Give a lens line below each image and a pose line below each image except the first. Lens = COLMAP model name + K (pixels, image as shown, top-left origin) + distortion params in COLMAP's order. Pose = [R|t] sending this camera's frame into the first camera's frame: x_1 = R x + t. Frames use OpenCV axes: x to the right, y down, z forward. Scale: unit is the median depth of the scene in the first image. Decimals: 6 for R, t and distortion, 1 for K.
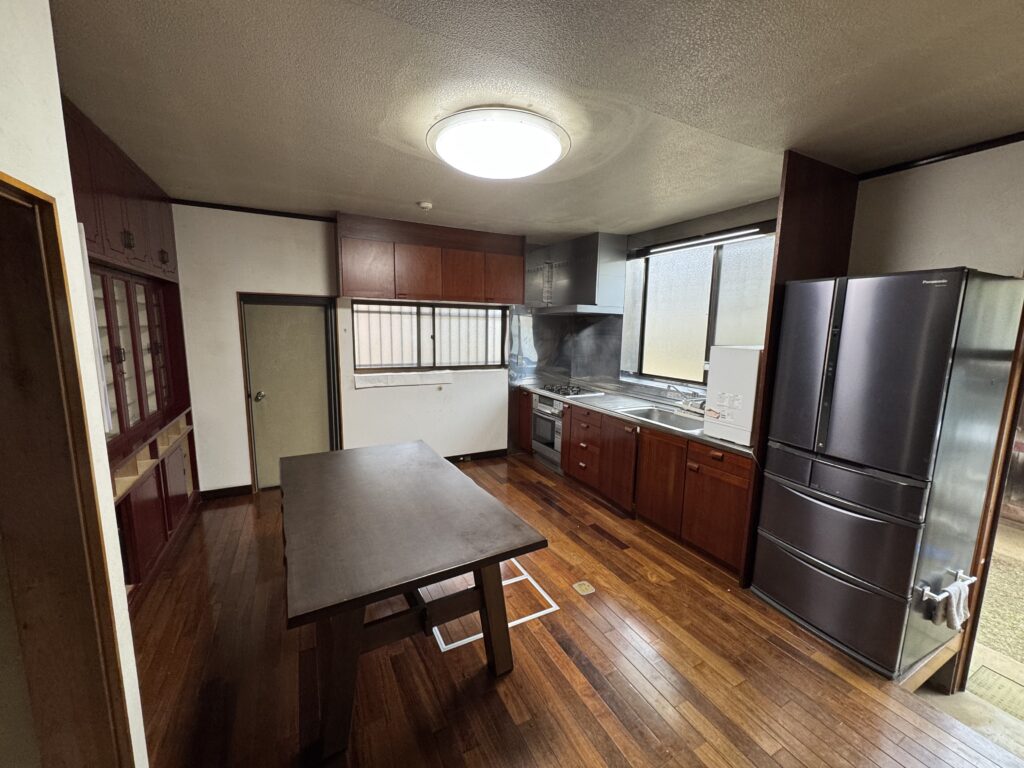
lens RADIAL K [[384.0, 0, 512.0], [0, 384.0, 384.0], [0, 0, 1]] dist [0.000449, 0.000079]
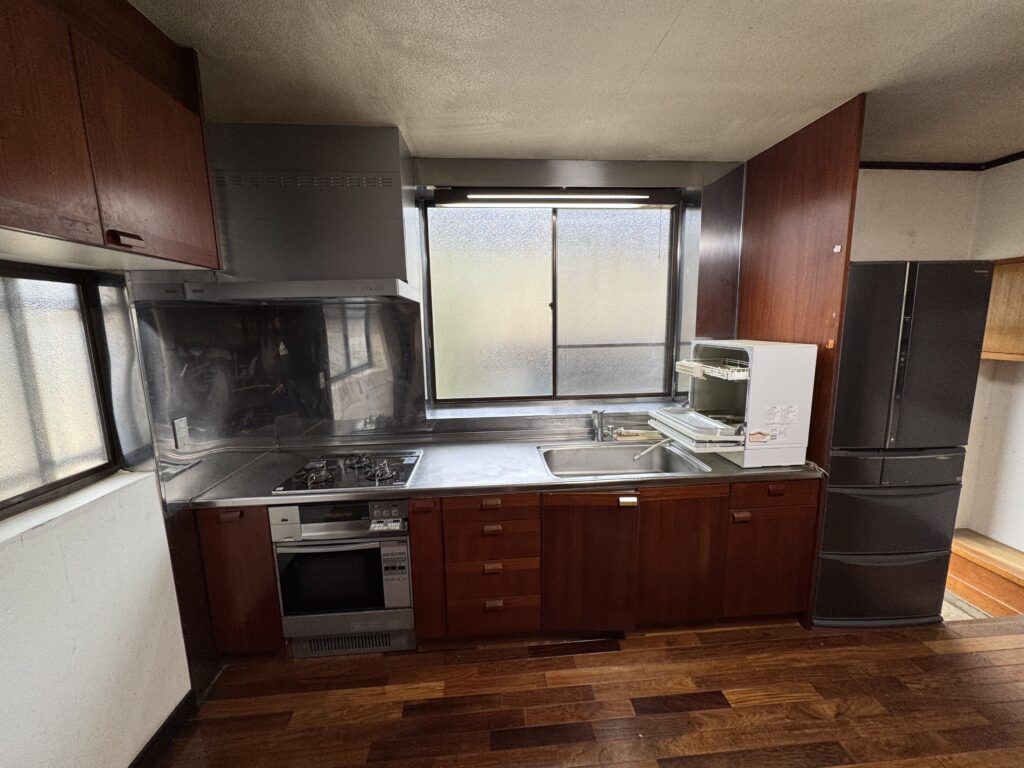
lens RADIAL K [[405.6, 0, 511.6], [0, 405.6, 385.0], [0, 0, 1]] dist [-0.001039, 0.000242]
pose [[0.404743, -0.173476, 0.897825, -0.247069], [0.163575, 0.979739, 0.115563, -0.134114], [-0.899681, 0.100089, 0.424918, 0.781072]]
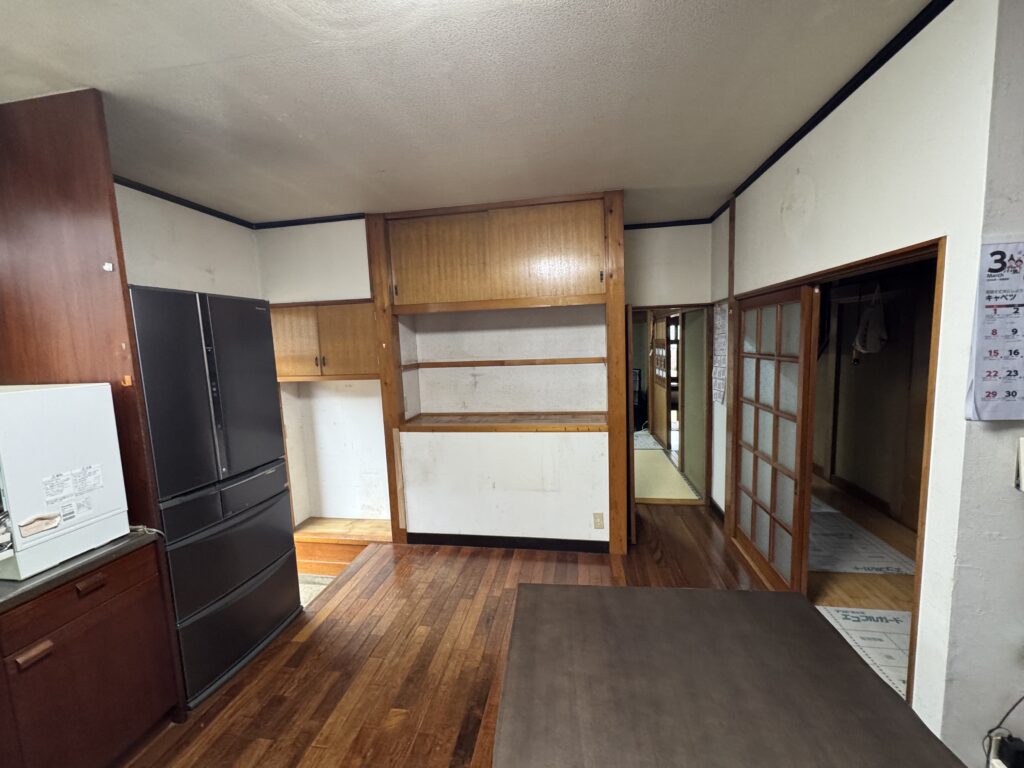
lens RADIAL K [[401.4, 0, 510.1], [0, 401.4, 384.8], [0, 0, 1]] dist [-0.002739, -0.000396]
pose [[-0.785947, -0.061345, 0.615243, -0.185223], [0.110454, 0.965129, 0.237331, -0.109441], [-0.608348, 0.254486, -0.751764, 0.699705]]
